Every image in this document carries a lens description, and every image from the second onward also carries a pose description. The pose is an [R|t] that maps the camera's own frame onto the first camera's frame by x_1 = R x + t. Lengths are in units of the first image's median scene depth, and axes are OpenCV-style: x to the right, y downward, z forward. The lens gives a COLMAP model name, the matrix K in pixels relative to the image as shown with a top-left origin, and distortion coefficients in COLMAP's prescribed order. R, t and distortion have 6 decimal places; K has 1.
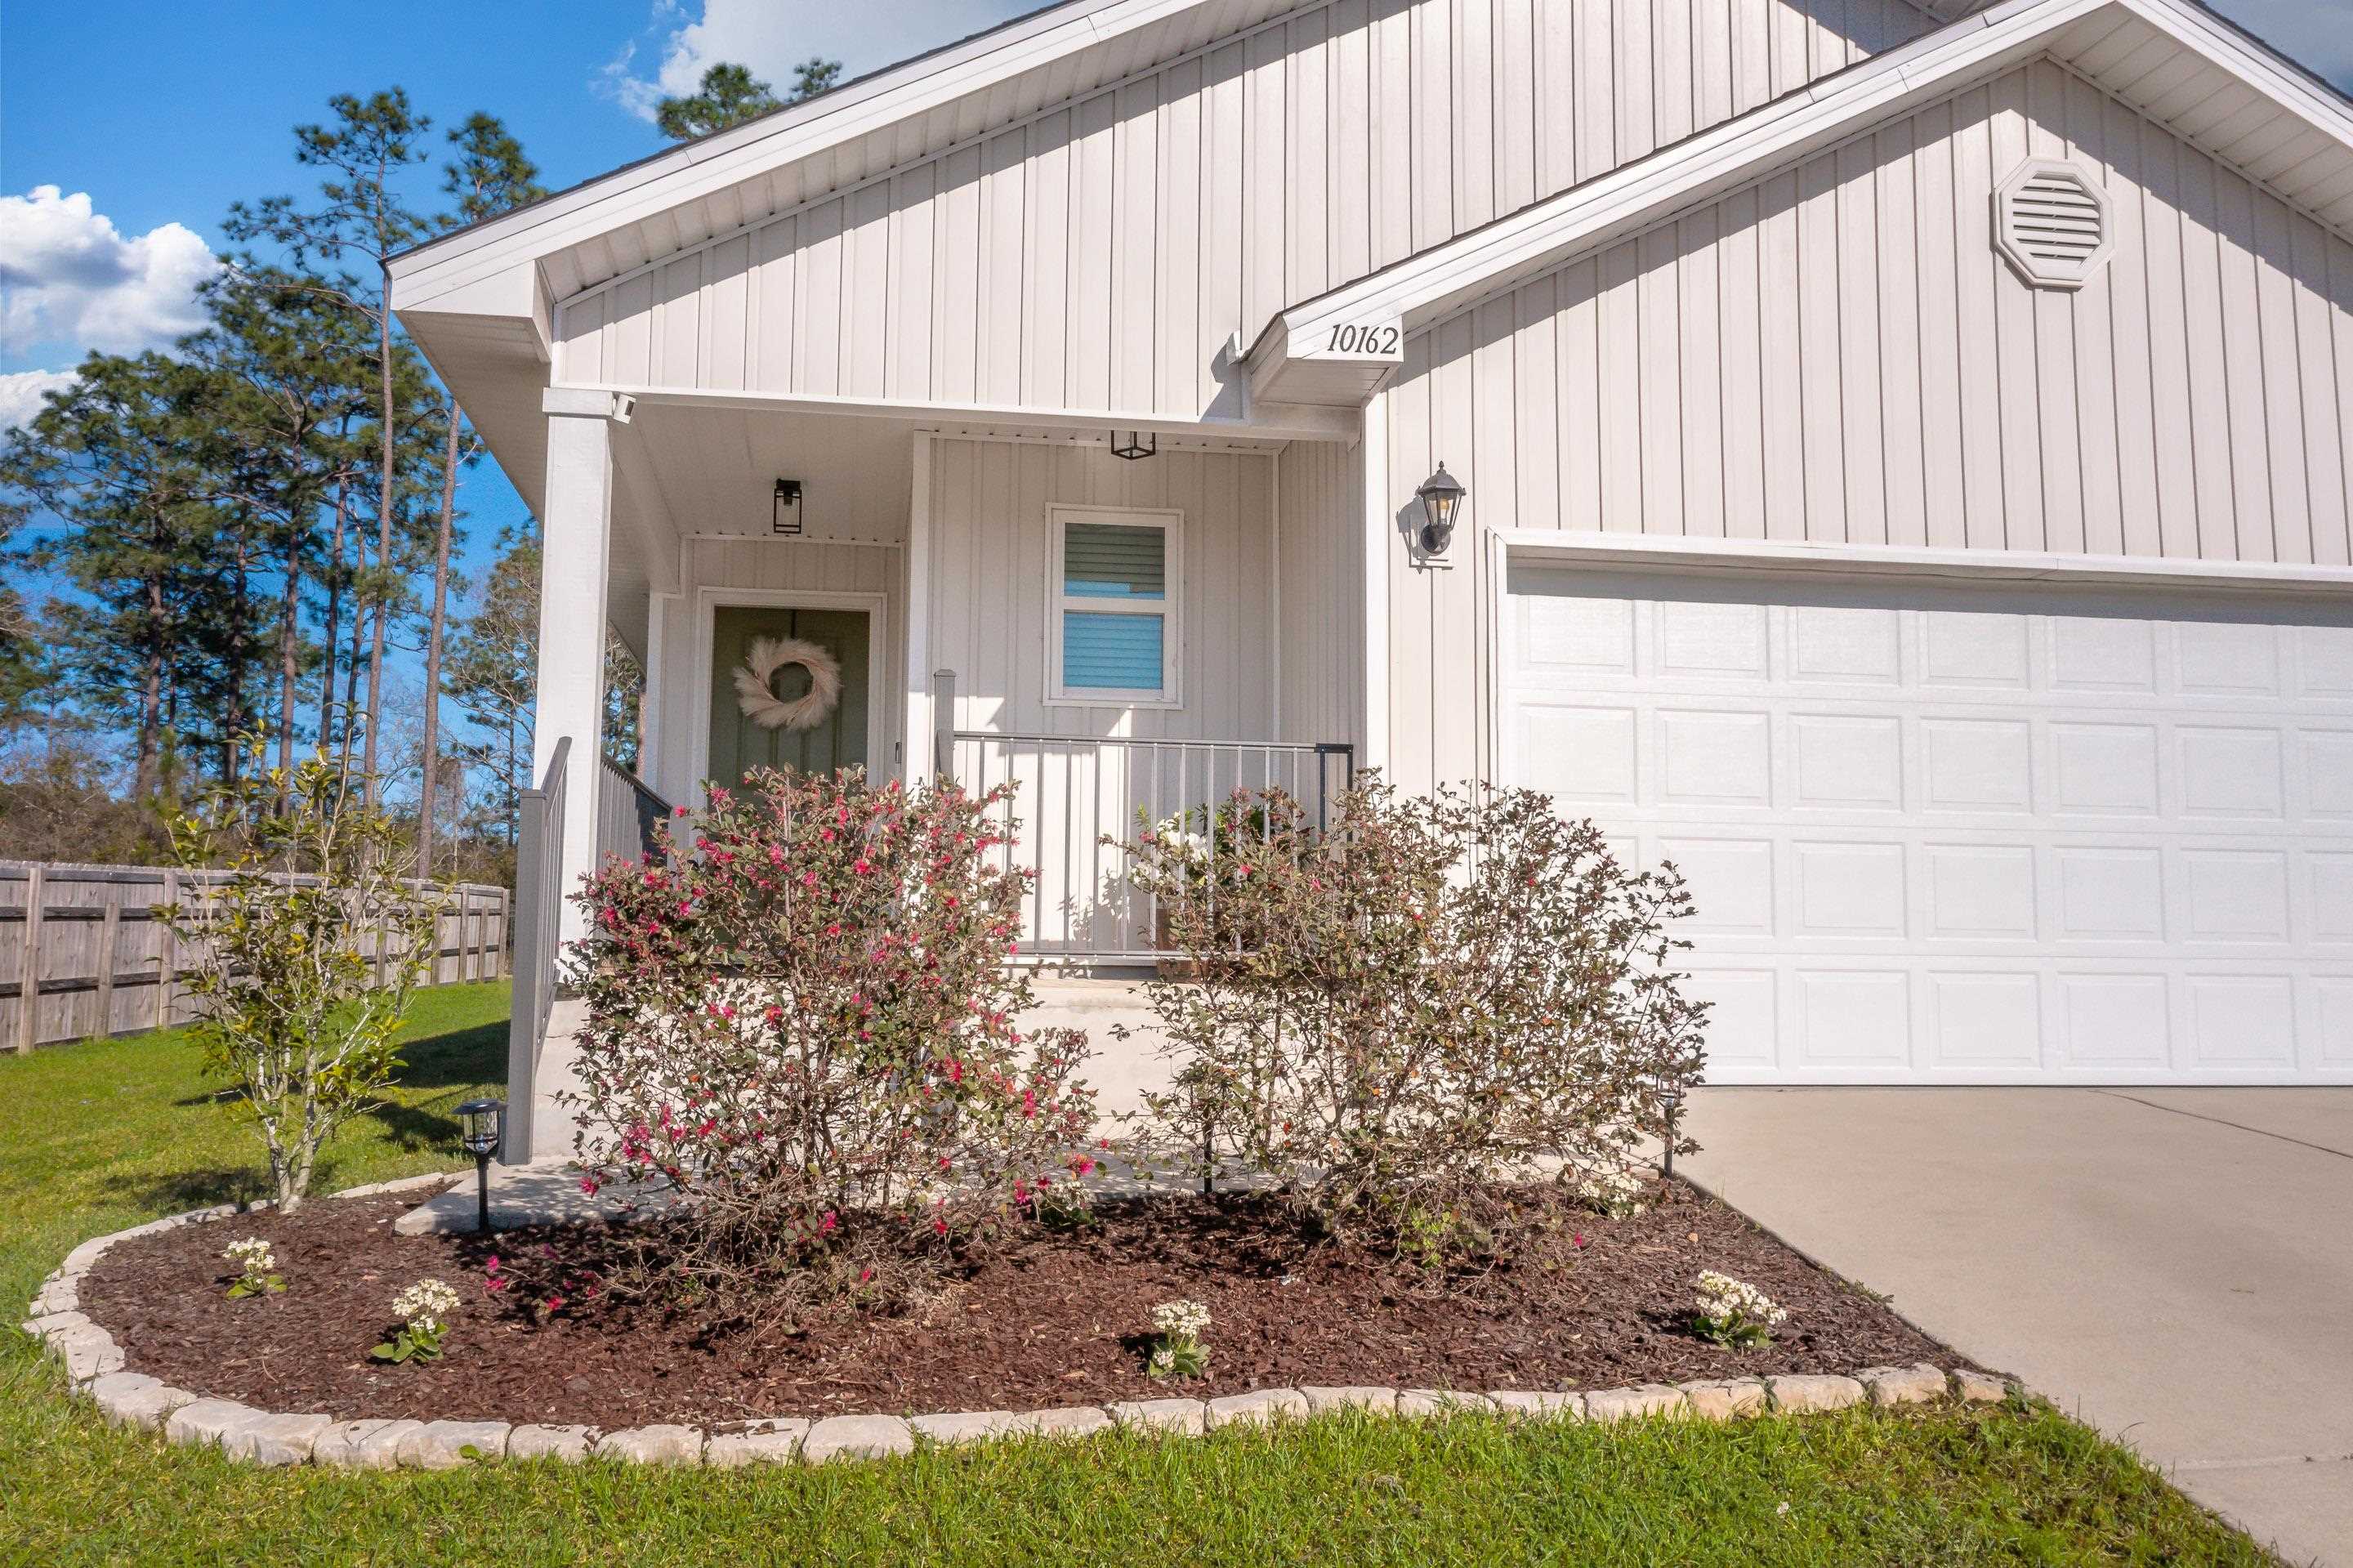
lens RADIAL K [[1894.3, 0, 1176.5], [0, 1894.3, 784.0], [0, 0, 1]] dist [0.005005, -0.004152]
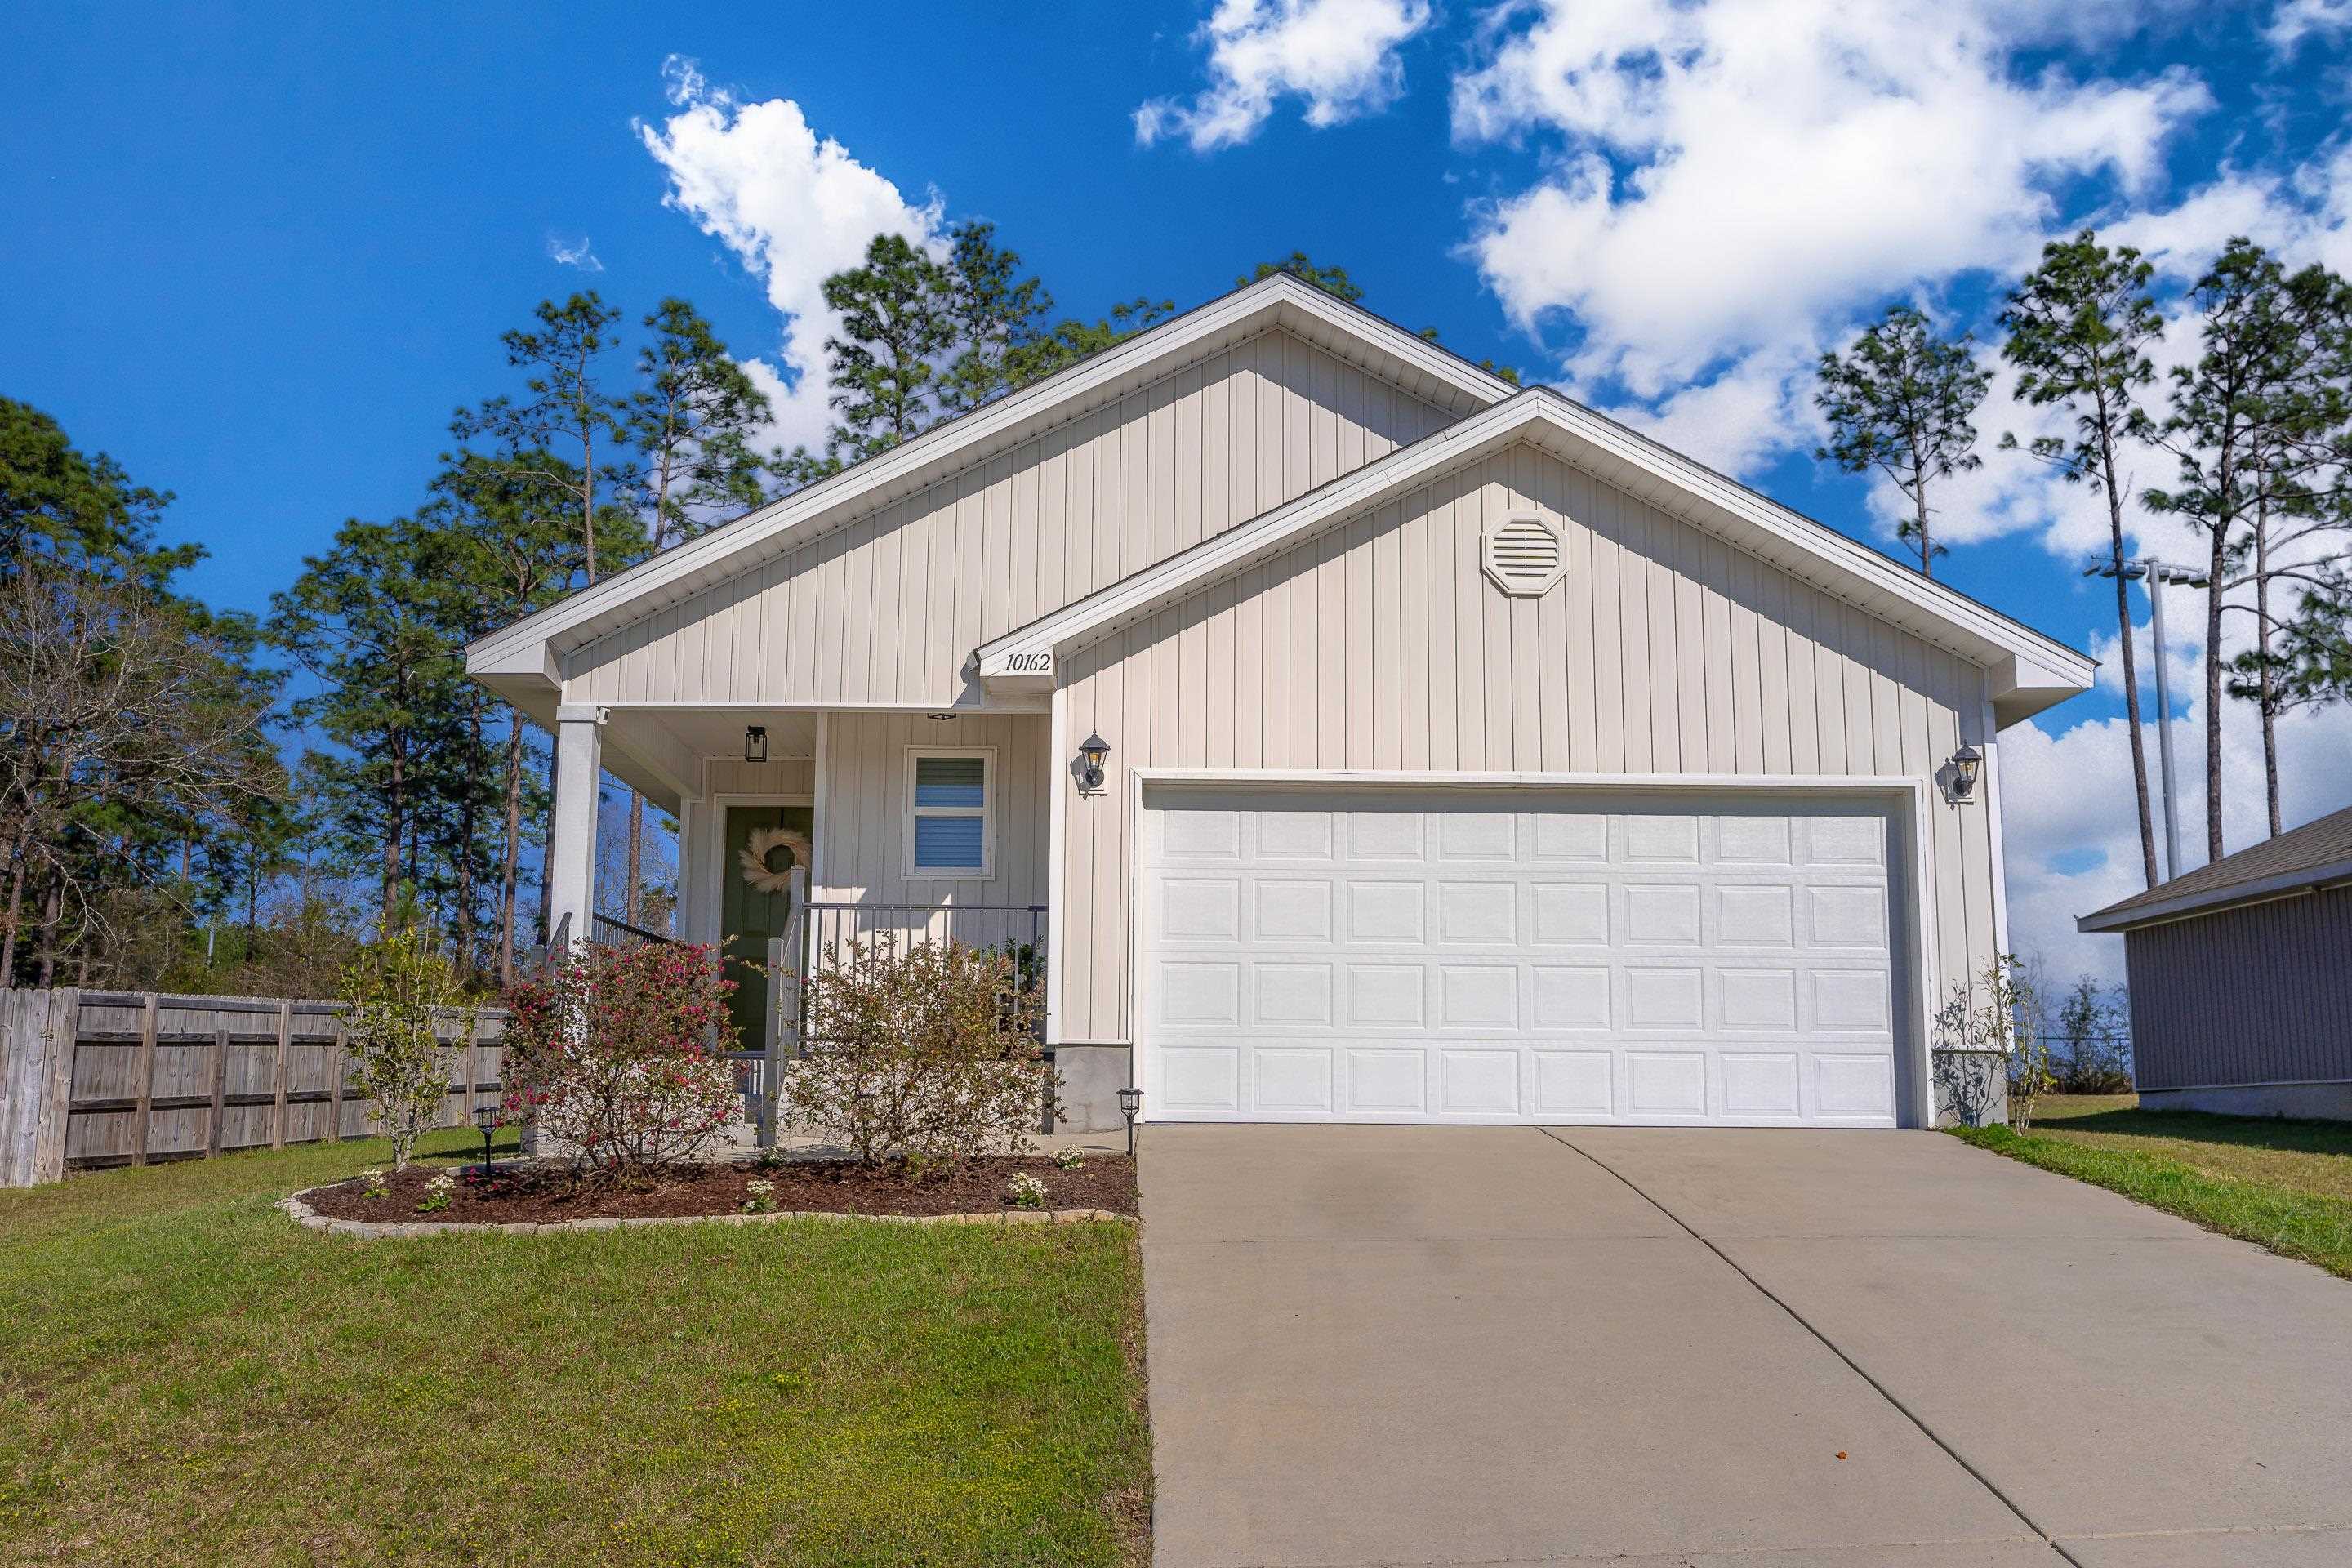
lens RADIAL K [[2108.1, 0, 1179.3], [0, 2108.1, 754.2], [0, 0, 1]] dist [0.000049, -0.135980]
pose [[0.989667, -0.025145, -0.141164, 0.425462], [0.014488, 0.997001, -0.076019, -0.011478], [0.142652, 0.073188, 0.987063, -0.690720]]
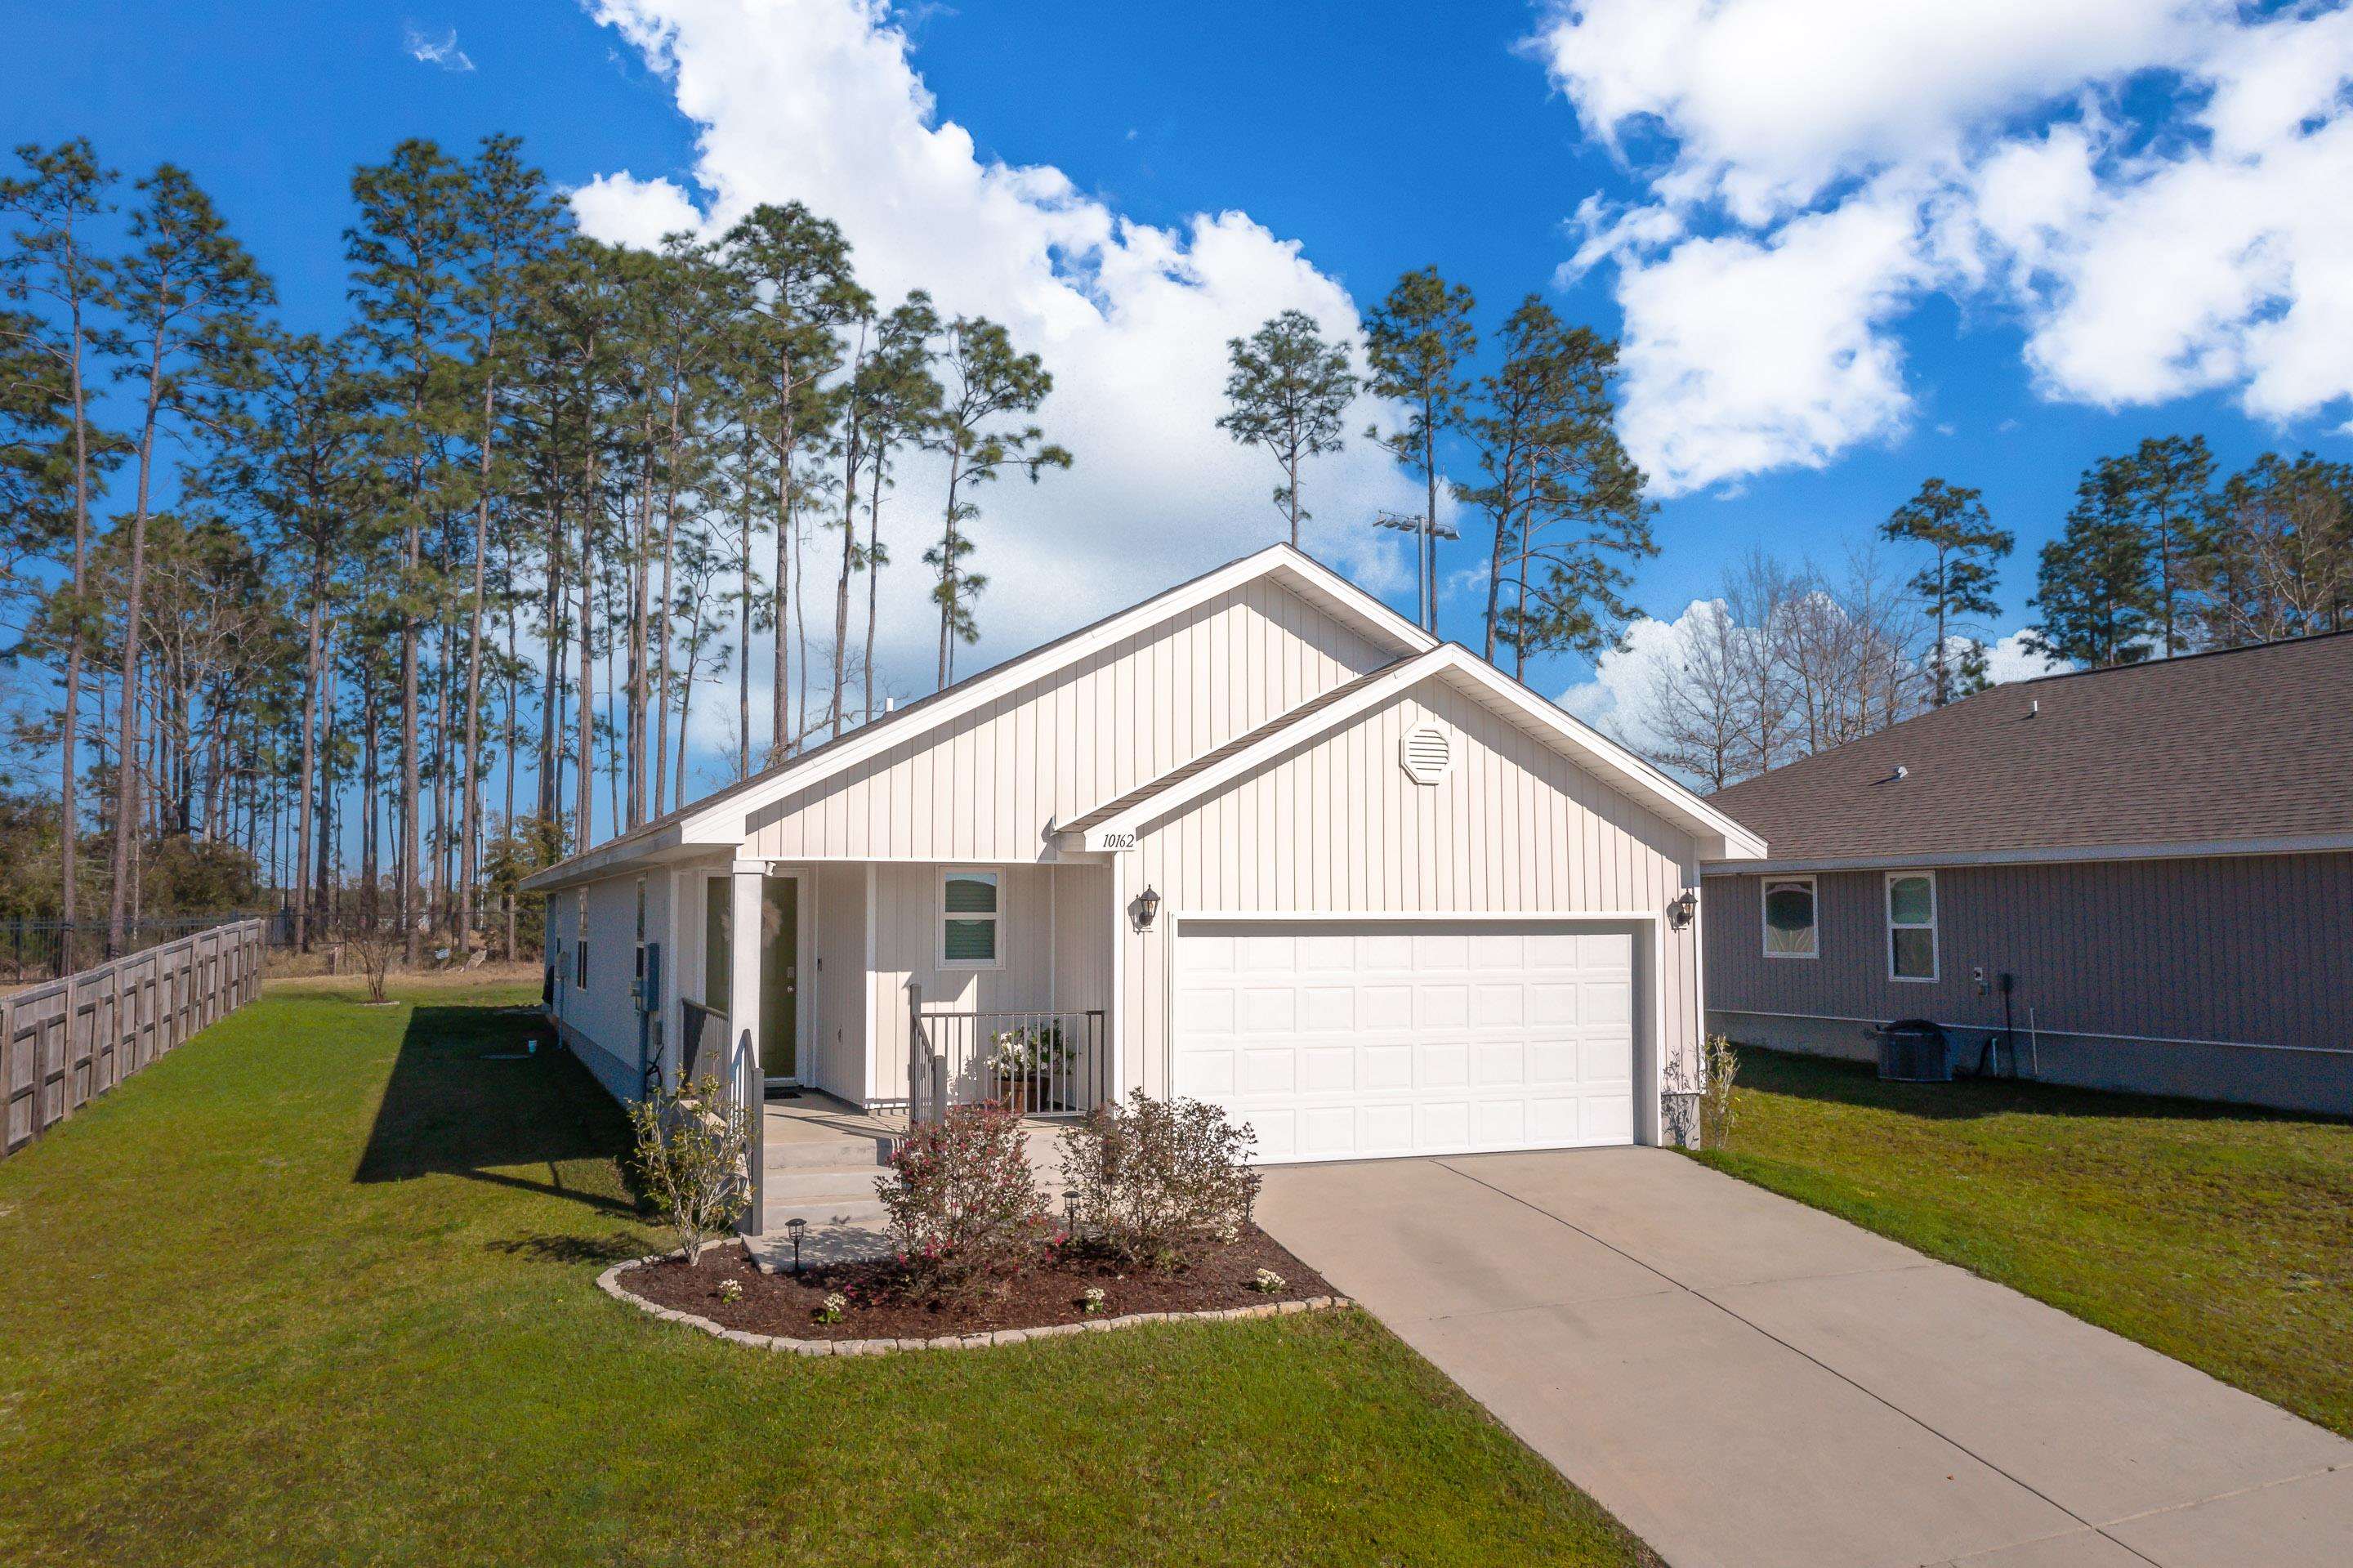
lens RADIAL K [[1866.6, 0, 1176.5], [0, 1866.6, 784.0], [0, 0, 1]] dist [-0.033016, 0.102266]
pose [[0.975919, 0.006793, 0.218027, -0.270068], [-0.014753, 0.999282, 0.034900, -0.330764], [-0.217633, -0.037277, 0.975319, -0.986118]]
